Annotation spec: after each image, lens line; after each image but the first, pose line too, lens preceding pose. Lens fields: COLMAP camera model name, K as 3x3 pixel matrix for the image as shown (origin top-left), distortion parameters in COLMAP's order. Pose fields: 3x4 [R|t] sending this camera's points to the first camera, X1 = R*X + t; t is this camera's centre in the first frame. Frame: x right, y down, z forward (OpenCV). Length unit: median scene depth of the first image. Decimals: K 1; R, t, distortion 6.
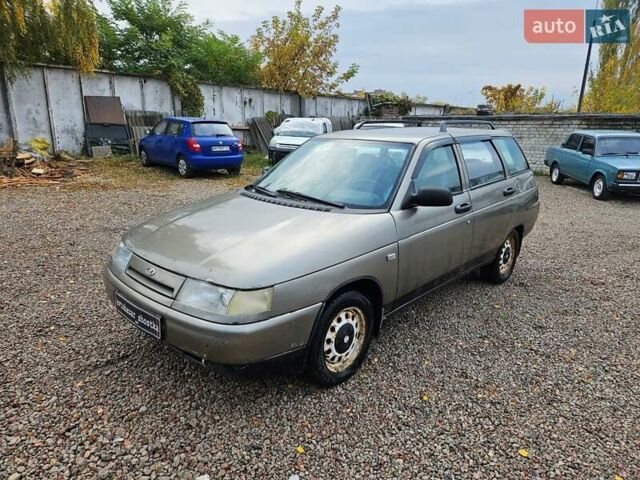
lens RADIAL K [[432.1, 0, 317.1], [0, 432.1, 243.0], [0, 0, 1]] dist [0.049875, -0.034581]
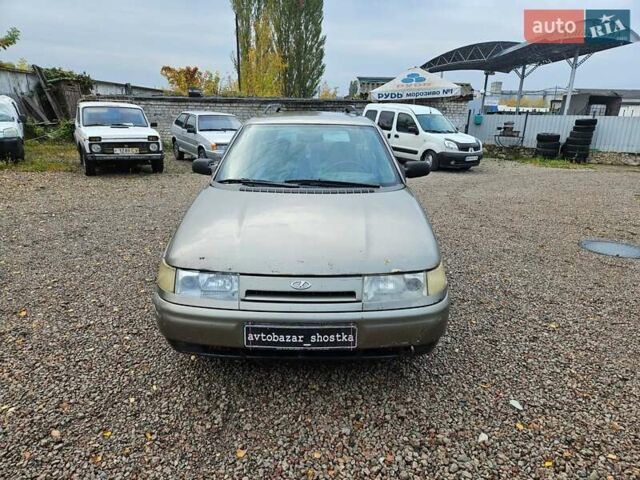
lens RADIAL K [[432.1, 0, 318.6], [0, 432.1, 240.6], [0, 0, 1]] dist [0.049875, -0.034581]
pose [[0.726604, -0.204105, 0.656040, -0.106679], [0.179961, 0.978057, 0.104972, -0.012286], [-0.663070, 0.041788, 0.747390, 0.039452]]
